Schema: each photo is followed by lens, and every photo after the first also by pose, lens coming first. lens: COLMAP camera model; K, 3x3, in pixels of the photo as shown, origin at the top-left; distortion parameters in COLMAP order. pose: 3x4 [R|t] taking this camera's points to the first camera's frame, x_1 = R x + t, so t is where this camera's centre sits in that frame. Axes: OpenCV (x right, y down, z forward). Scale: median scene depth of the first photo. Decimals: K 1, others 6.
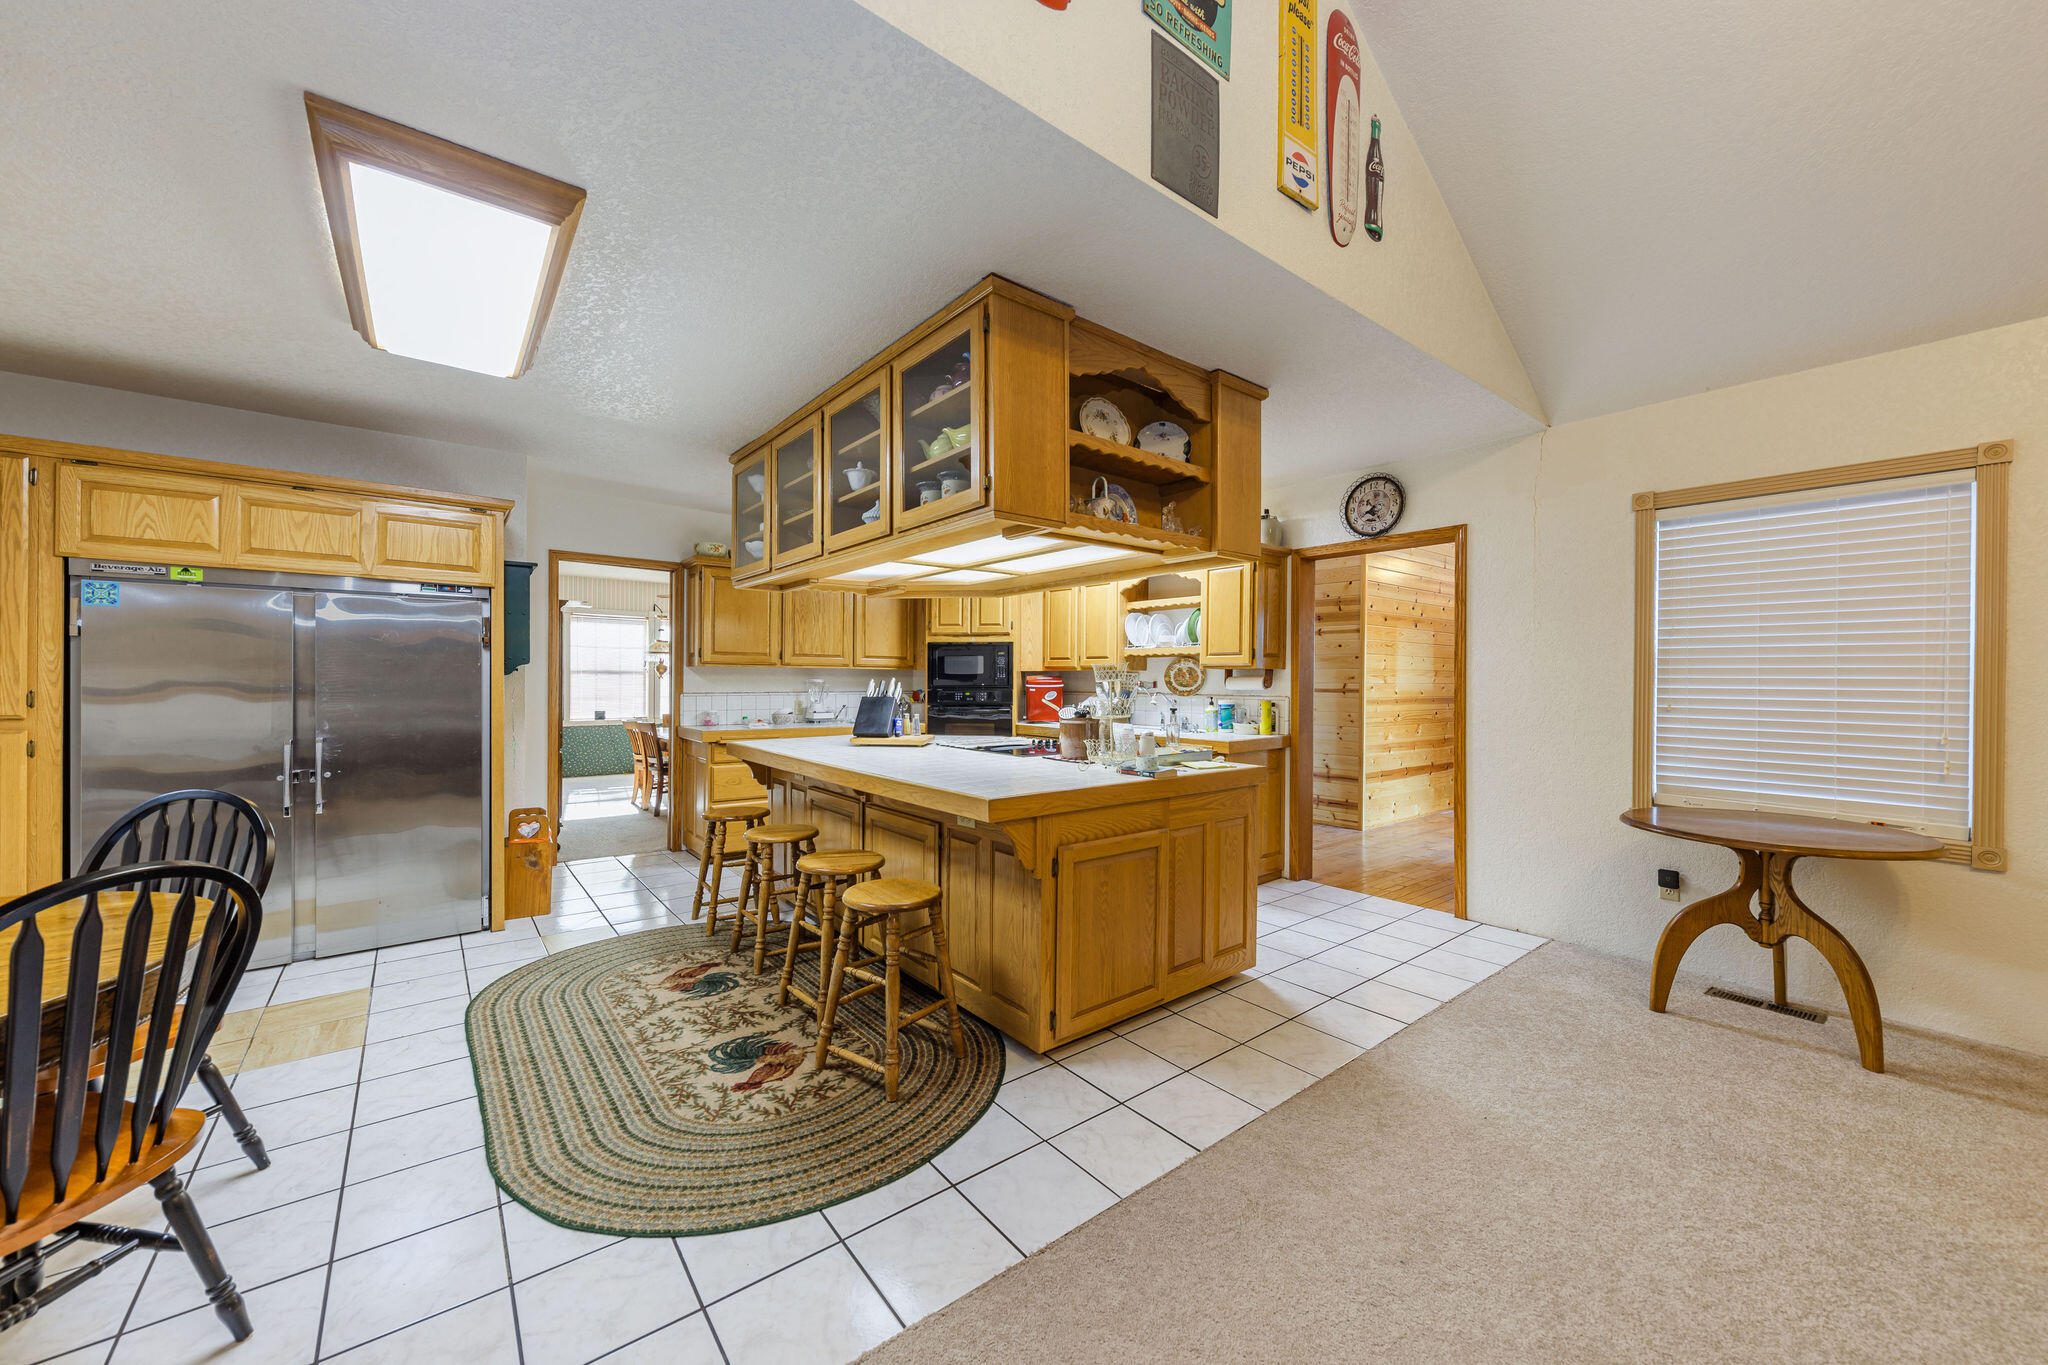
lens RADIAL K [[705.2, 0, 1040.6], [0, 705.2, 682.7], [0, 0, 1]] dist [0.000144, 0.000057]
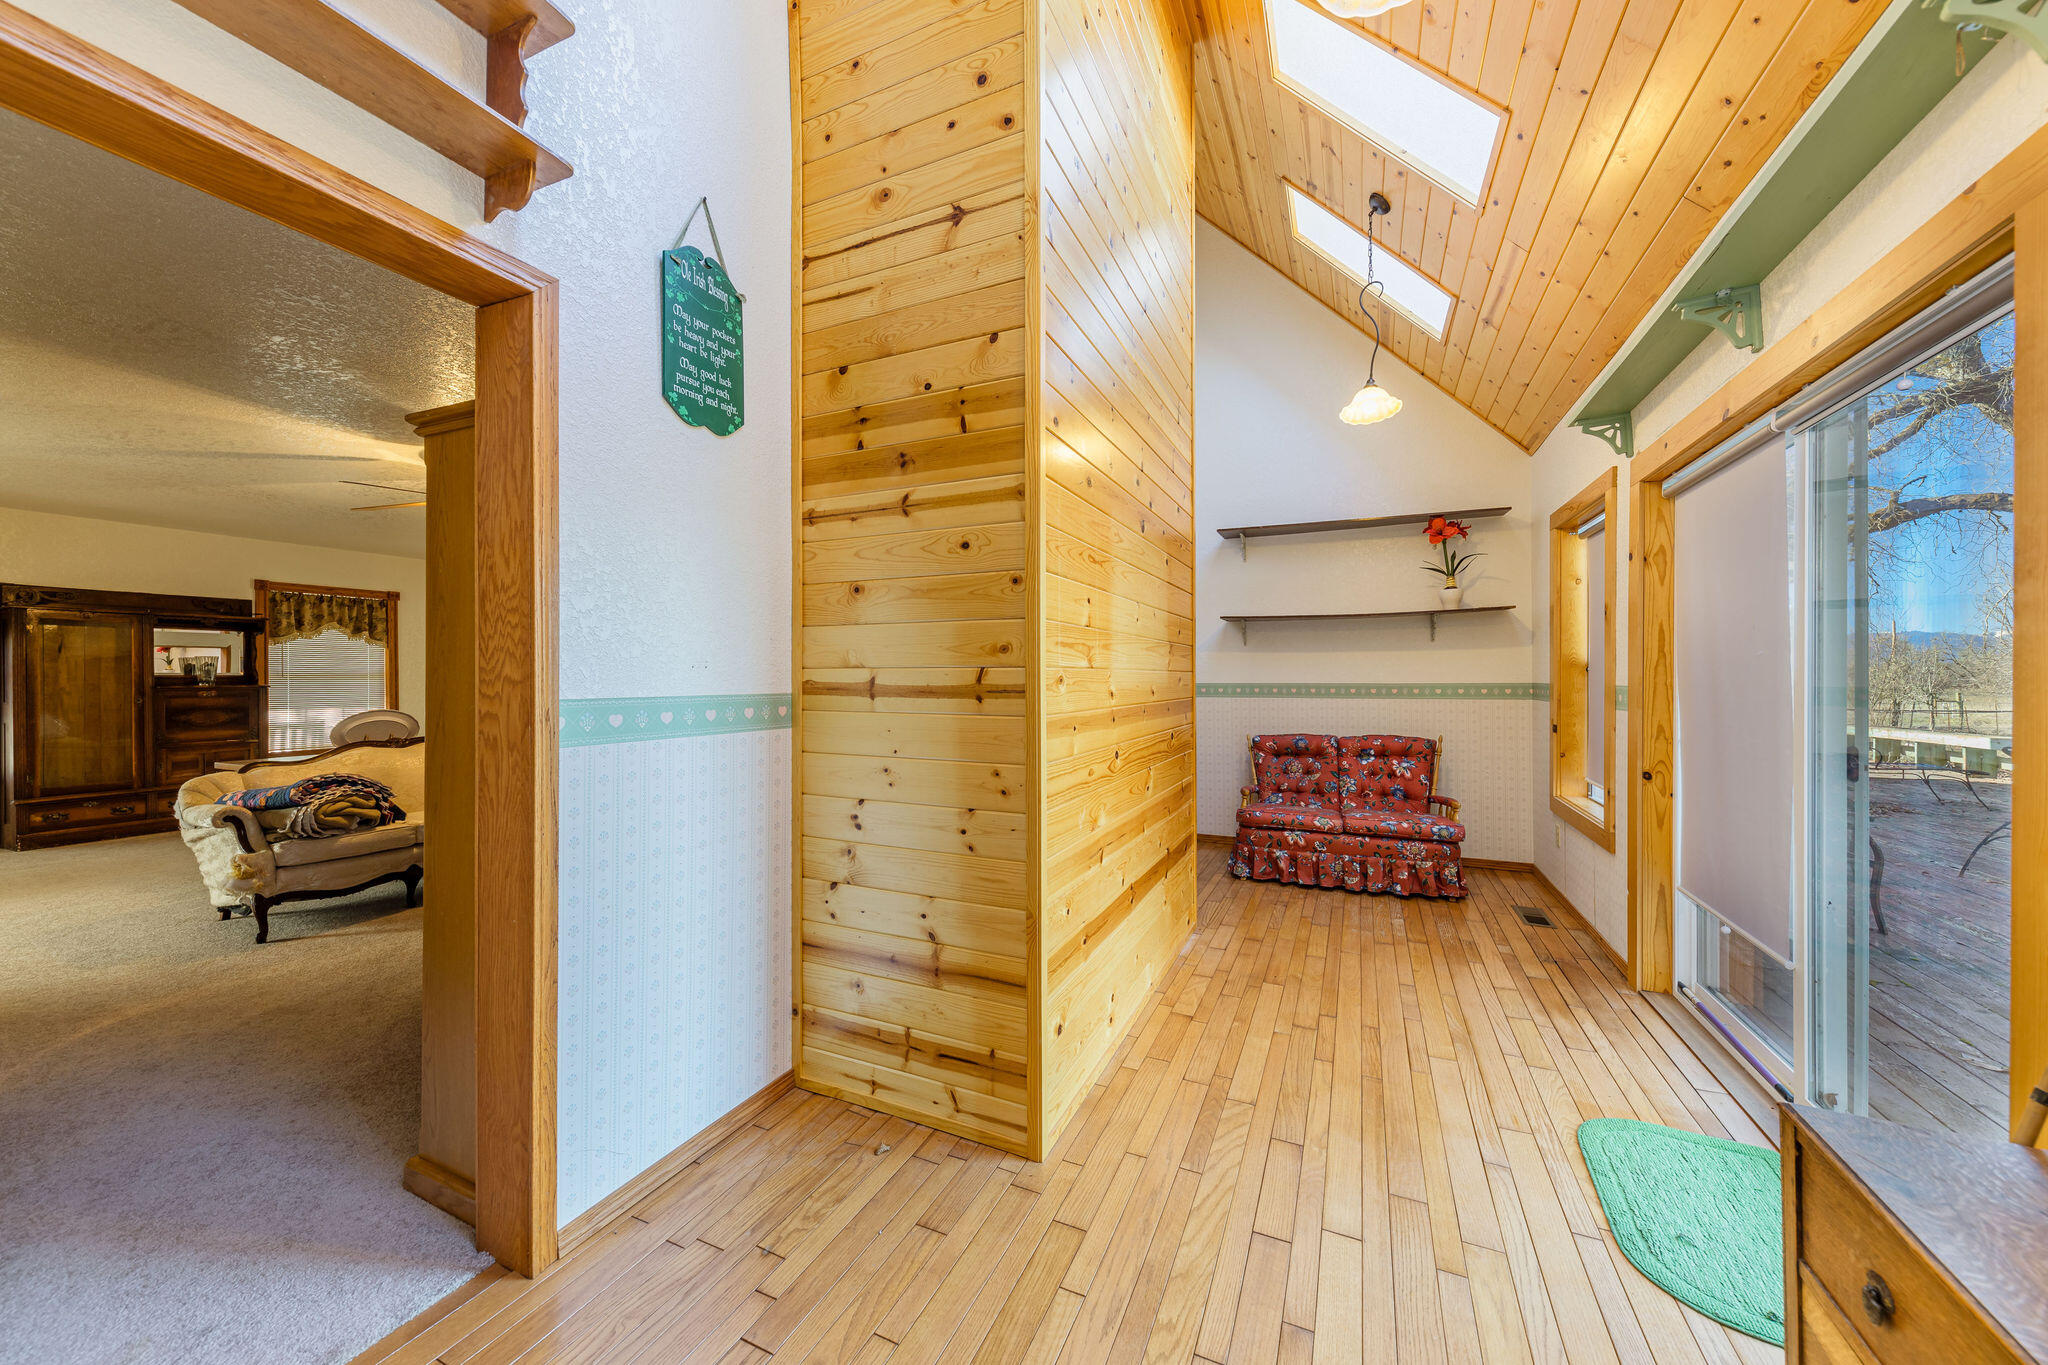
lens RADIAL K [[705.2, 0, 1040.6], [0, 705.2, 682.7], [0, 0, 1]] dist [0.000144, 0.000057]
pose [[0.885842, -0.015838, 0.463716, 0.317989], [0.015084, 0.999872, 0.005334, 0.006378], [-0.463742, 0.002270, 0.885968, 0.730204]]
